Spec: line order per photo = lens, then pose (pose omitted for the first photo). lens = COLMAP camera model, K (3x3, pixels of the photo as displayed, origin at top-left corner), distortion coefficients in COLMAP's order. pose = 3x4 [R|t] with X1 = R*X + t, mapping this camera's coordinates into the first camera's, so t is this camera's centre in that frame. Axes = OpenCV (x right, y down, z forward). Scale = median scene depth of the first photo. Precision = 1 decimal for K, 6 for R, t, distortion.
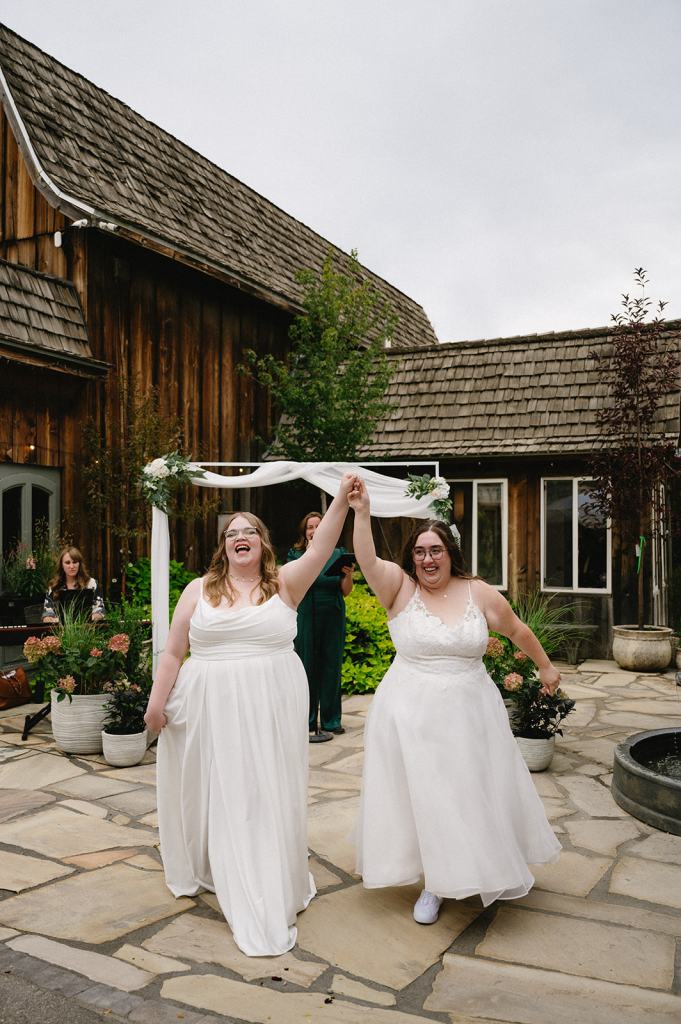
lens RADIAL K [[888.1, 0, 340.5], [0, 888.1, 512.0], [0, 0, 1]] dist [-0.003009, -0.004820]
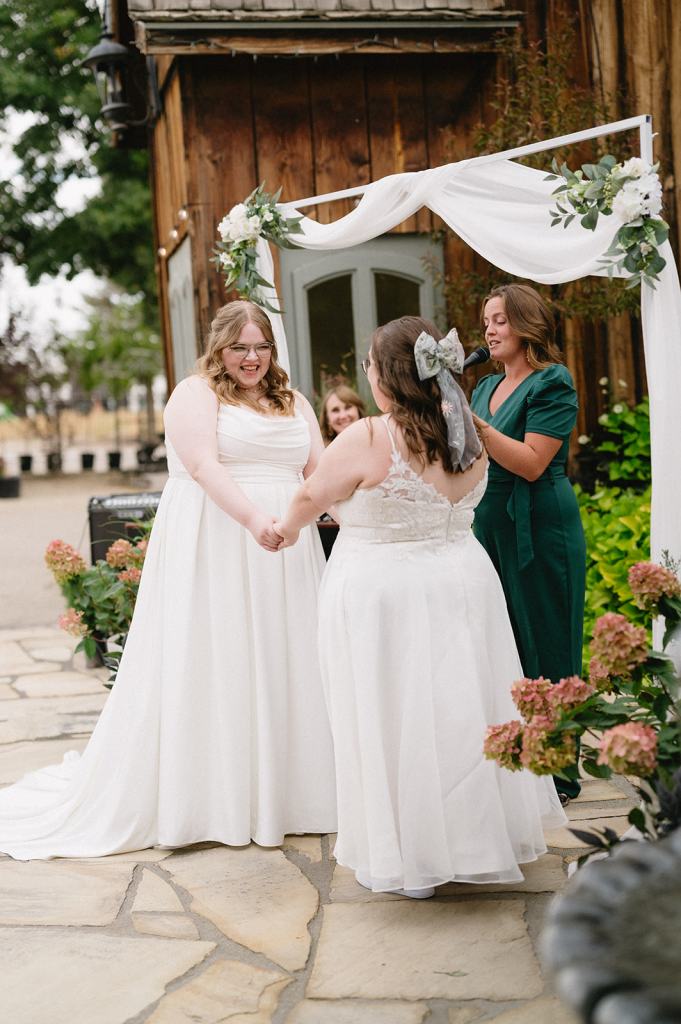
lens RADIAL K [[1521.0, 0, 340.5], [0, 1521.0, 512.0], [0, 0, 1]] dist [0.032582, -0.012264]
pose [[0.593341, 0.037539, -0.804075, 0.531278], [0.067308, 0.993100, 0.096032, 0.034606], [0.802132, -0.111100, 0.586721, 0.514612]]
